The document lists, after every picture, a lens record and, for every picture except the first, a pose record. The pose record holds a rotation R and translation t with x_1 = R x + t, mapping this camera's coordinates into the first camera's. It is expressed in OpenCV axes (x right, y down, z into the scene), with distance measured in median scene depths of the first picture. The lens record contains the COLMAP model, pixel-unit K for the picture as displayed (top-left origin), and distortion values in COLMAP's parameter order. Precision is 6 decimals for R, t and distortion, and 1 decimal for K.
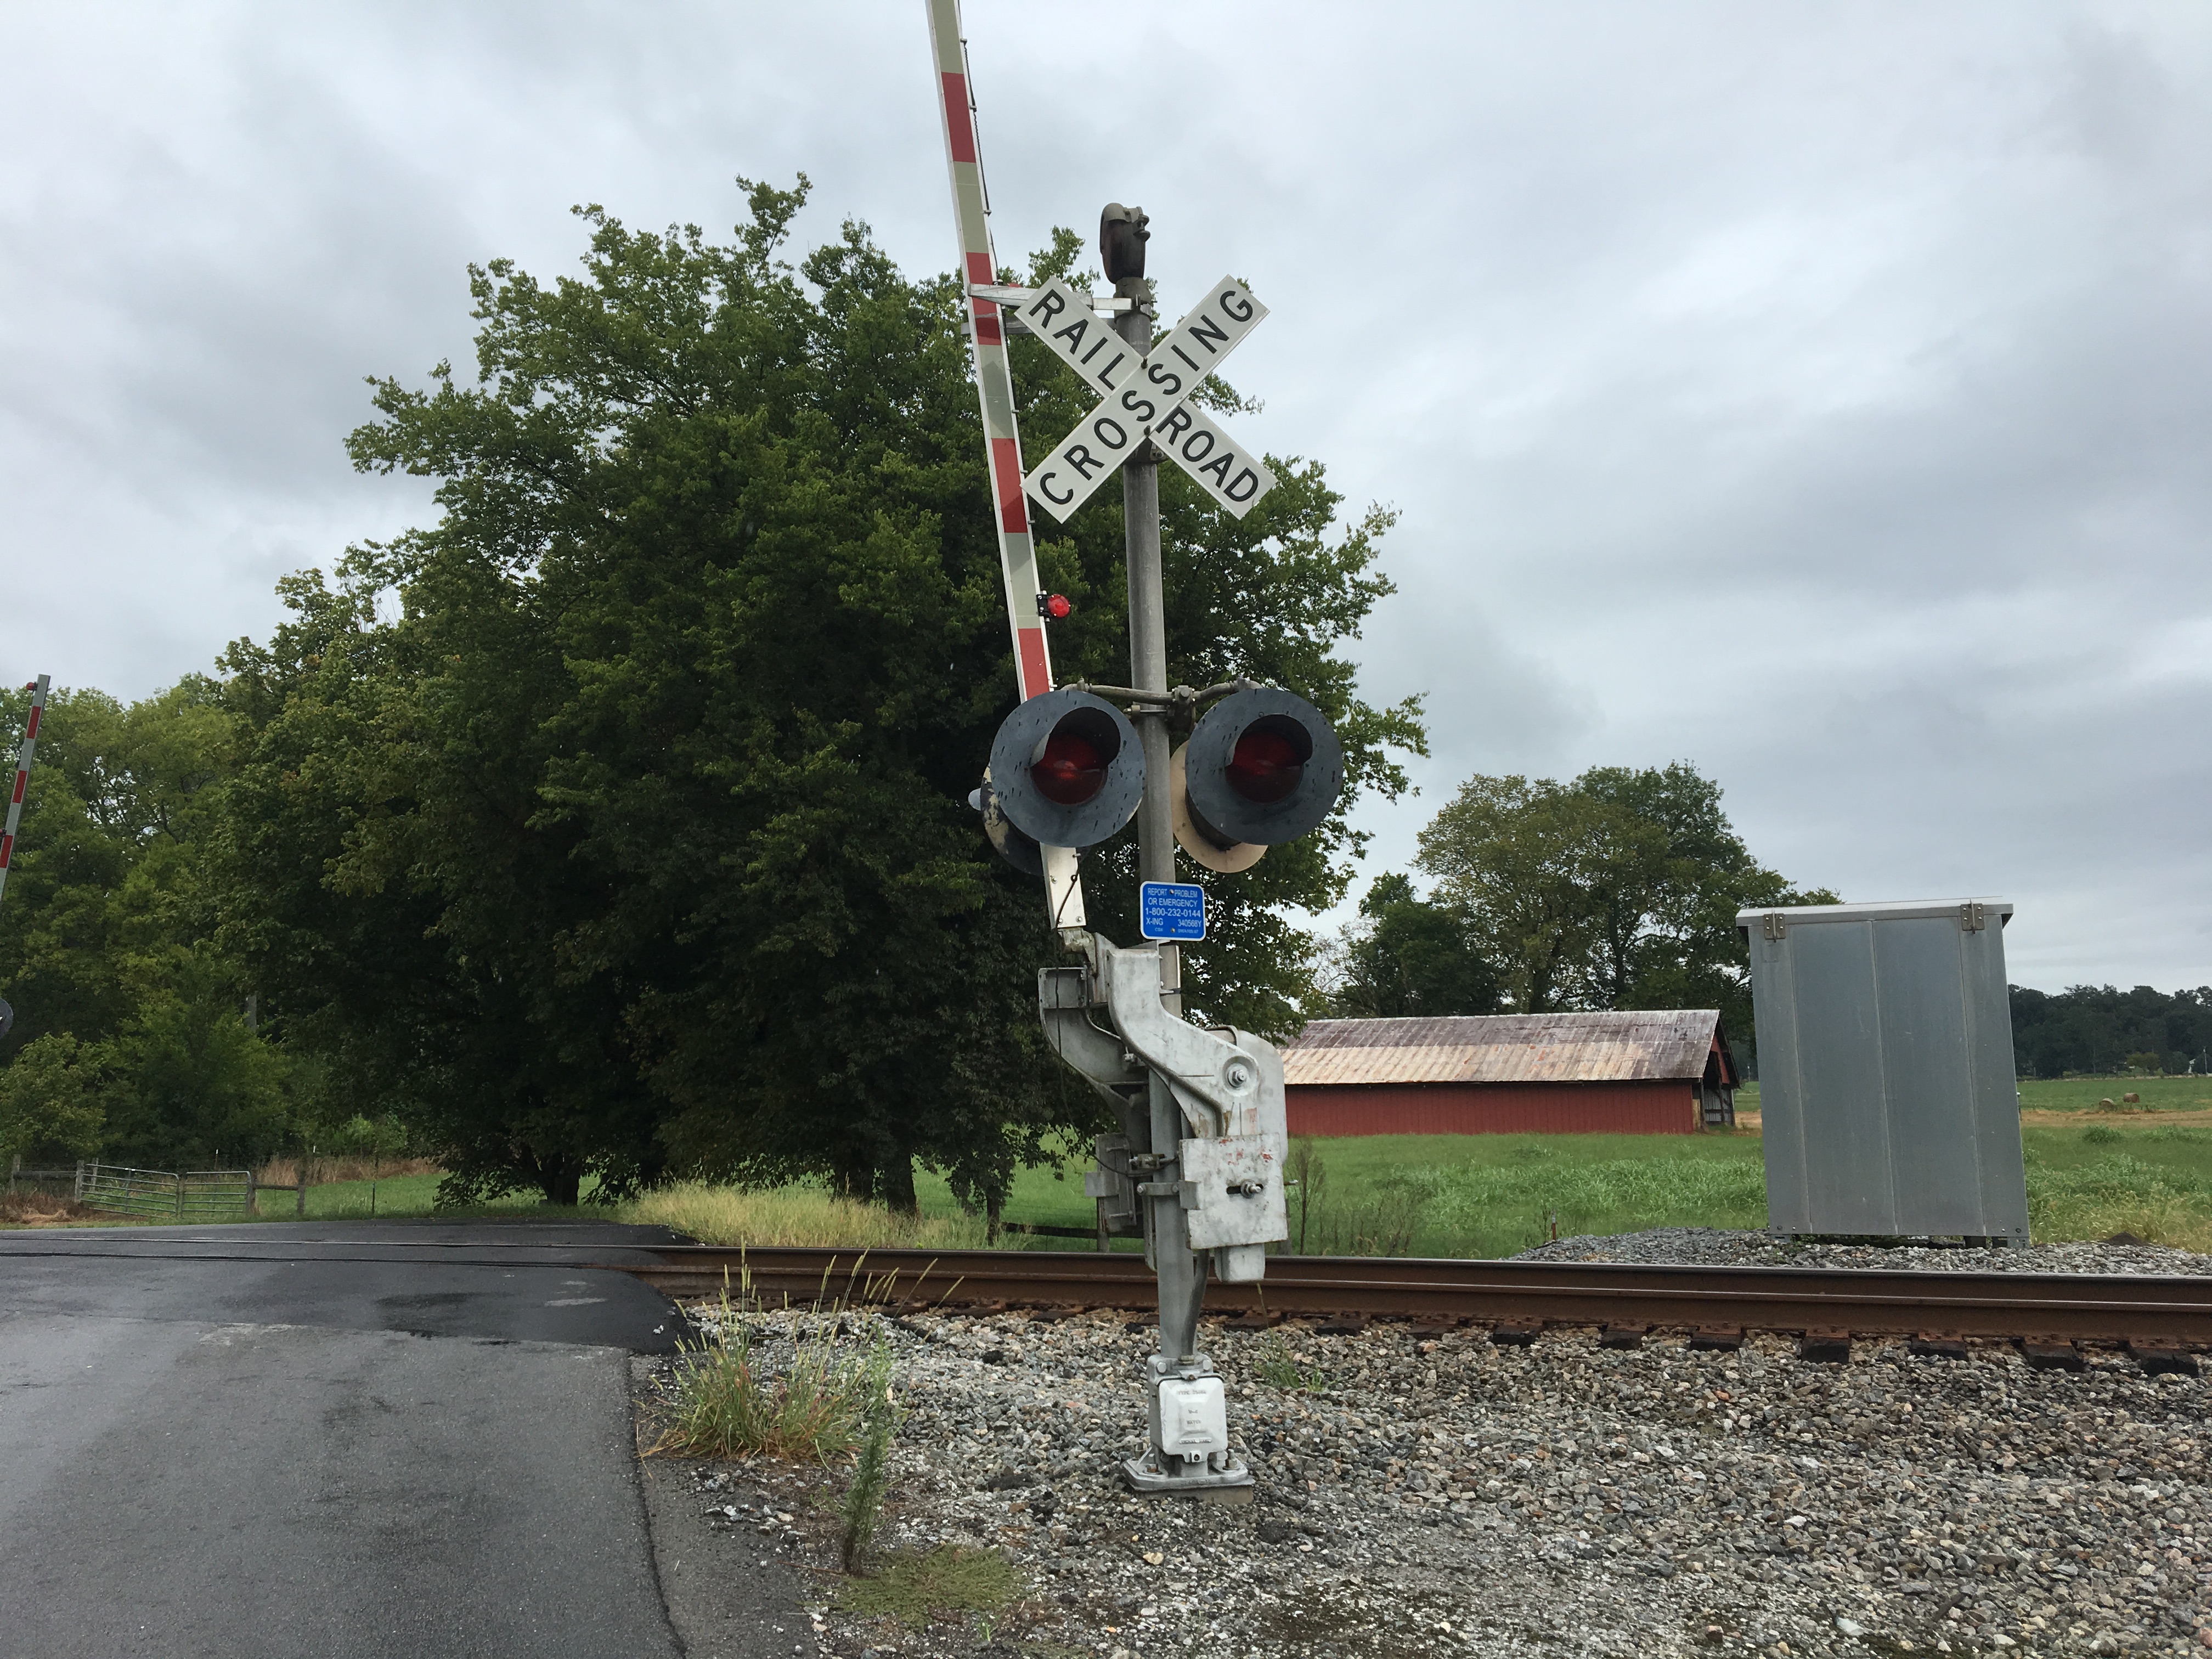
lens RADIAL K [[1819.1, 0, 1083.6], [0, 1819.1, 823.6], [0, 0, 1]] dist [0.096649, -0.141536]
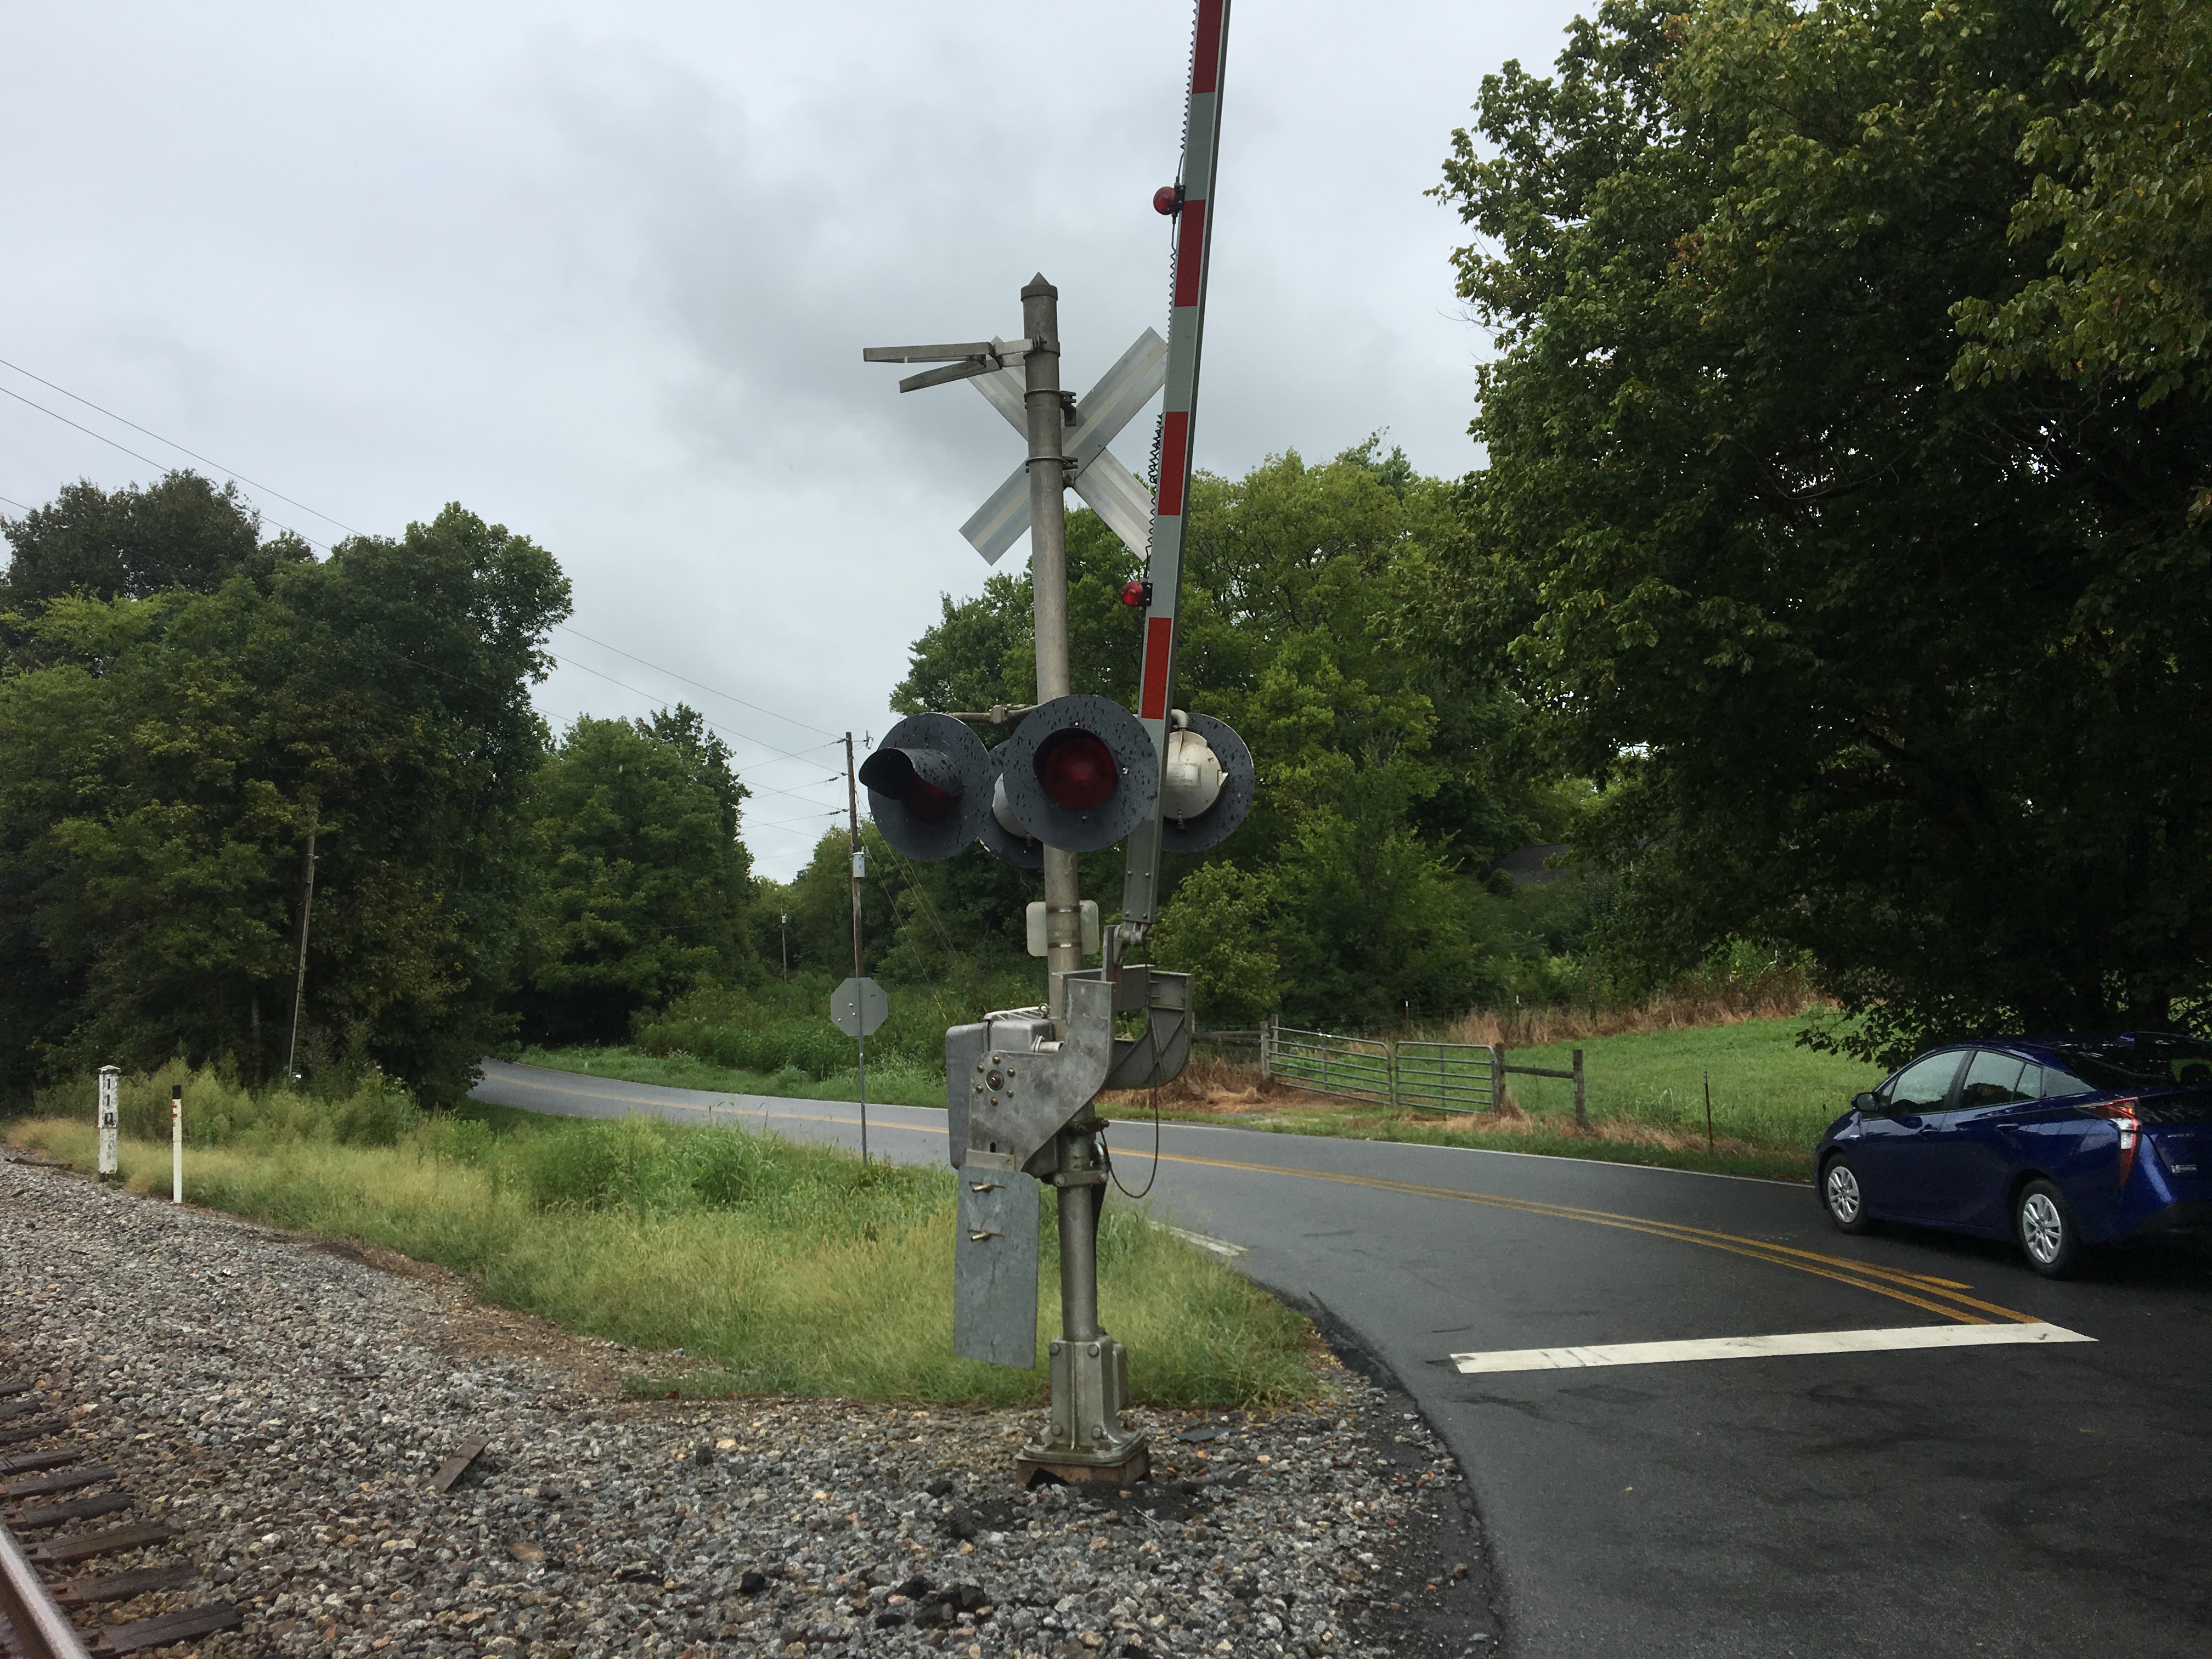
lens RADIAL K [[1879.3, 0, 1106.0], [0, 1879.3, 829.5], [0, 0, 1]] dist [-0.006566, -0.004821]
pose [[0.853868, -0.054887, -0.517588, -0.668238], [0.107173, 0.991656, 0.071645, 0.137133], [0.509337, -0.116647, 0.852625, 1.084242]]
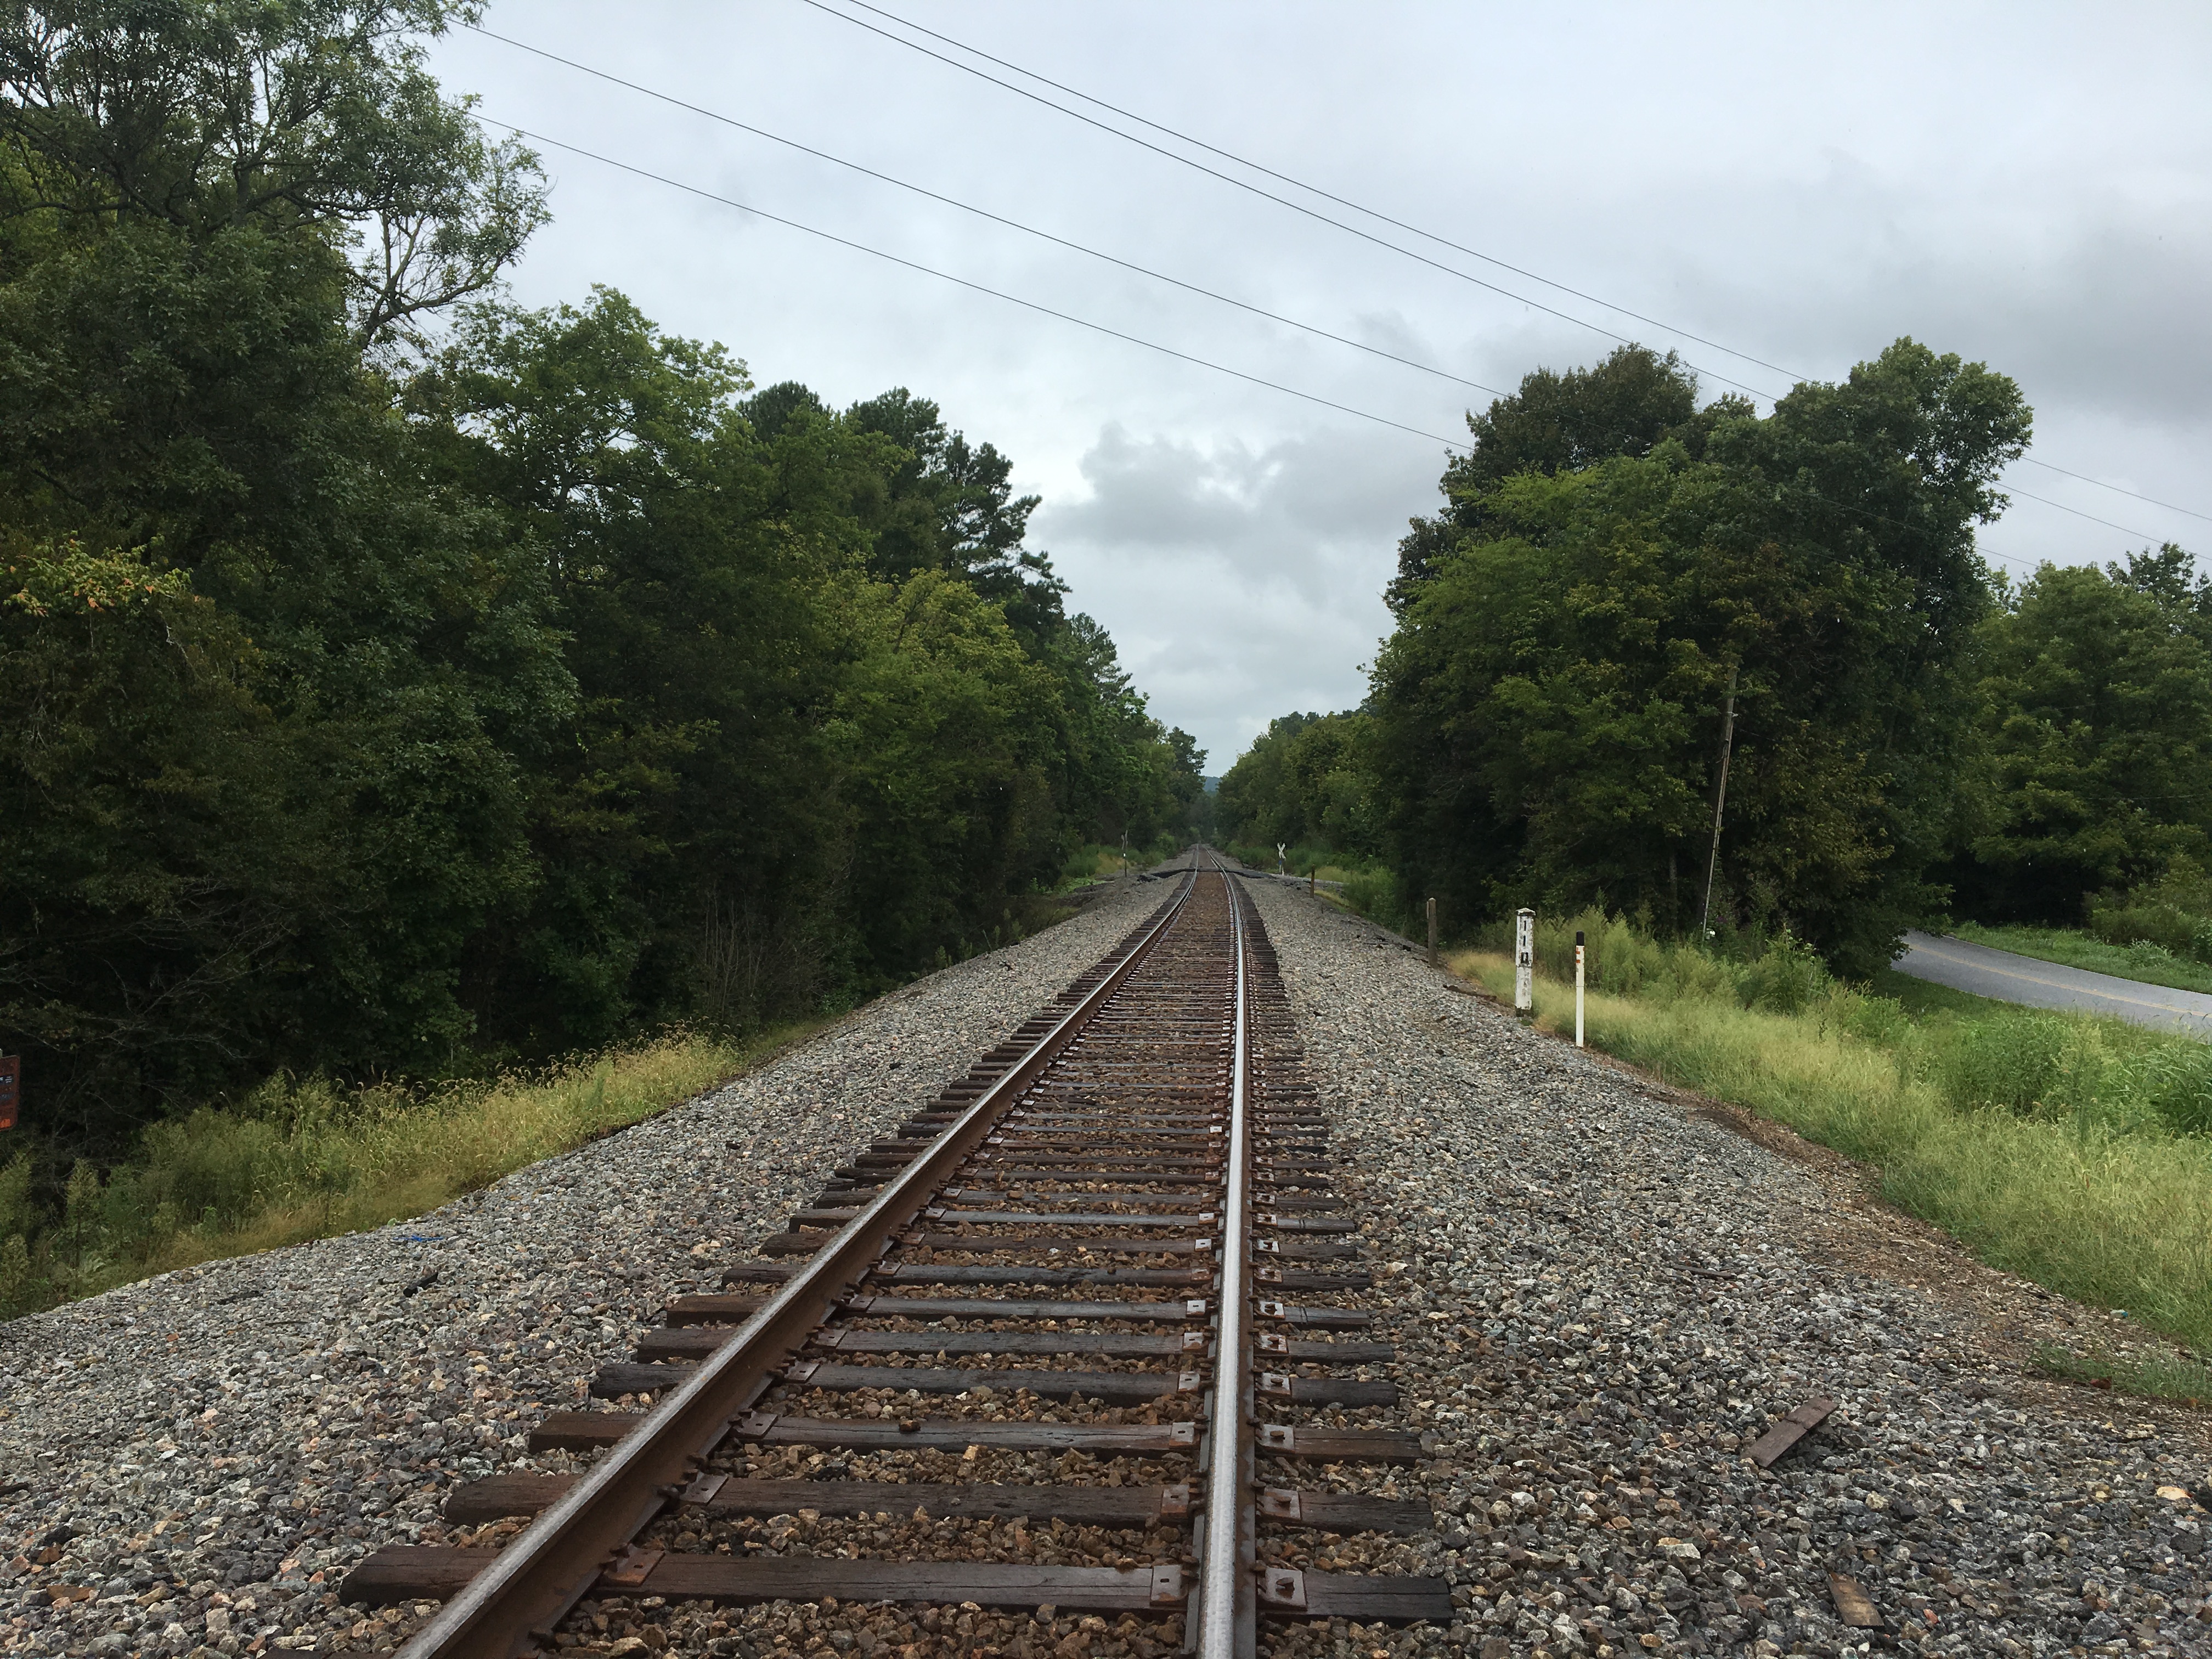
lens RADIAL K [[1855.7, 0, 1047.6], [0, 1855.7, 831.5], [0, 0, 1]] dist [0.059210, -0.083409]
pose [[0.264930, 0.014536, -0.964158, -0.727723], [0.130313, 0.990174, 0.050735, 0.150300], [0.955422, -0.139084, 0.260432, 1.150426]]
